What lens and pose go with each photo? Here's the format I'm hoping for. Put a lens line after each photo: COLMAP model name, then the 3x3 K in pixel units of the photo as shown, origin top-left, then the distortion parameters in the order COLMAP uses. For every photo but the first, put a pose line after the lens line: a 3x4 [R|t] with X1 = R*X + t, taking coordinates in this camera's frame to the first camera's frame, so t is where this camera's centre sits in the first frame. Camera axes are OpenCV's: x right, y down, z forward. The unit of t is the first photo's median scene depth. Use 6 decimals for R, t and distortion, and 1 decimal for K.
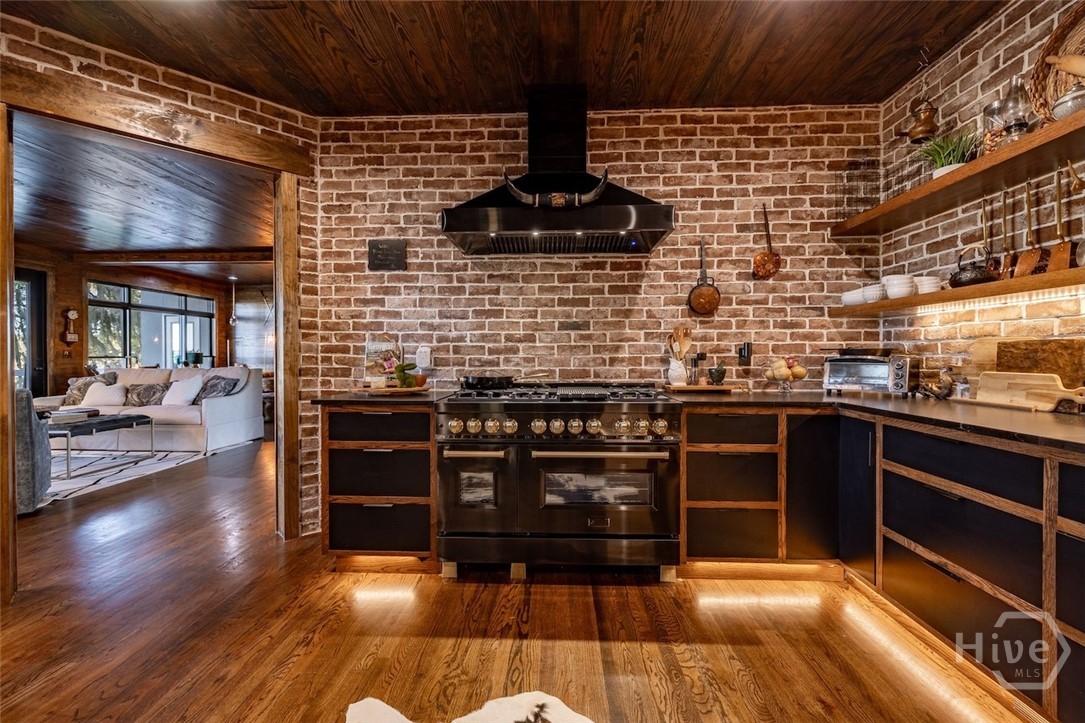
lens RADIAL K [[454.6, 0, 541.4], [0, 454.6, 357.1], [0, 0, 1]] dist [0.001545, 0.000025]
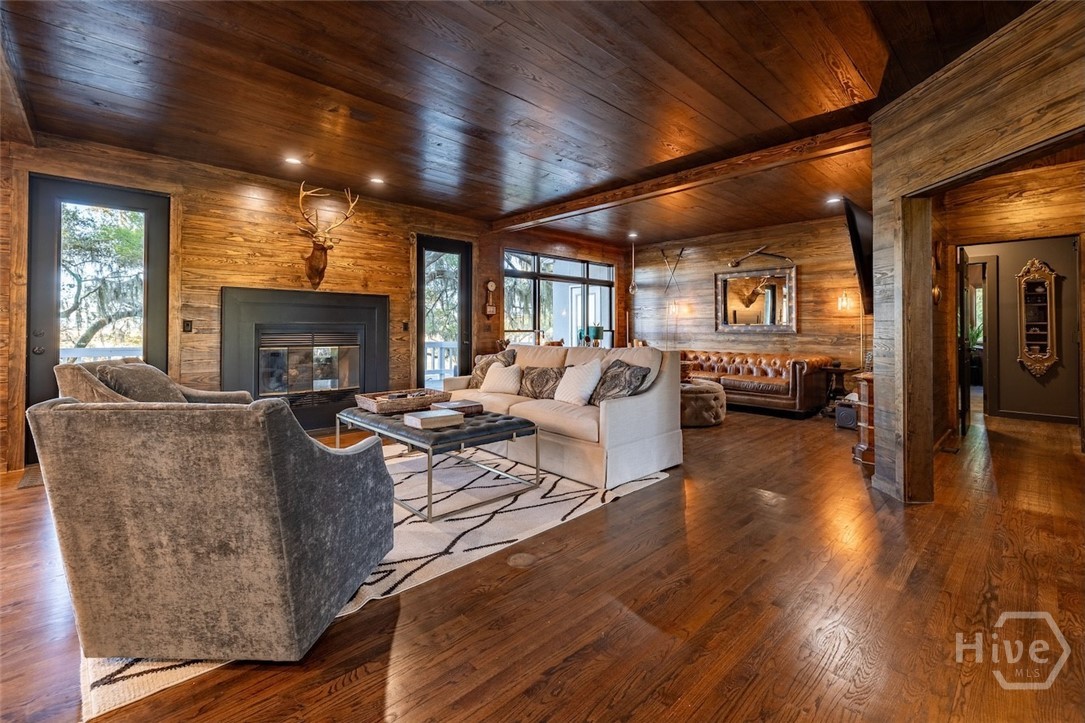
lens RADIAL K [[466.9, 0, 537.8], [0, 466.9, 324.0], [0, 0, 1]] dist [0.000898, -0.000289]
pose [[0.710097, -0.006559, -0.704074, -0.258624], [-0.006117, 0.999861, -0.015483, 0.000075], [0.704078, 0.015301, 0.709958, 0.352257]]
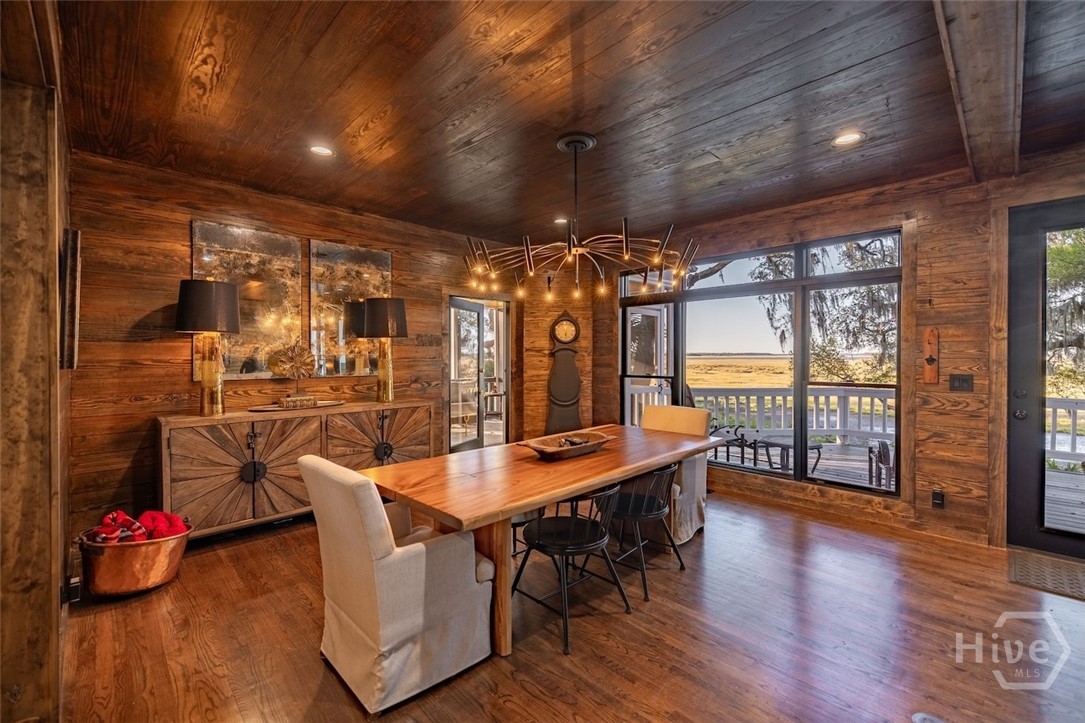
lens RADIAL K [[454.6, 0, 541.4], [0, 454.6, 357.1], [0, 0, 1]] dist [0.001545, 0.000025]
pose [[-0.690059, 0.004322, -0.723740, -0.388386], [-0.002511, 0.999962, 0.008365, -0.030562], [0.723748, 0.007590, -0.690022, 0.302181]]
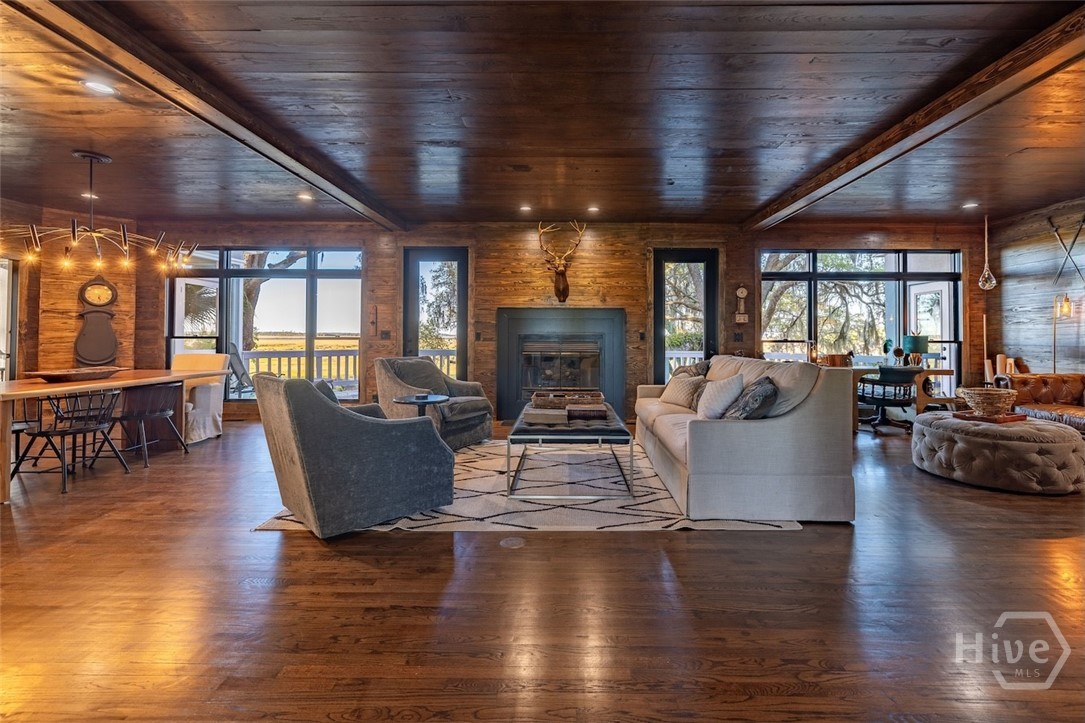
lens RADIAL K [[467.0, 0, 568.2], [0, 467.0, 330.8], [0, 0, 1]] dist [0.001419, -0.000251]
pose [[0.030490, -0.013637, -0.999442, -0.132159], [-0.010794, 0.999844, -0.013972, -0.003005], [0.999477, 0.011214, 0.030338, 0.592324]]
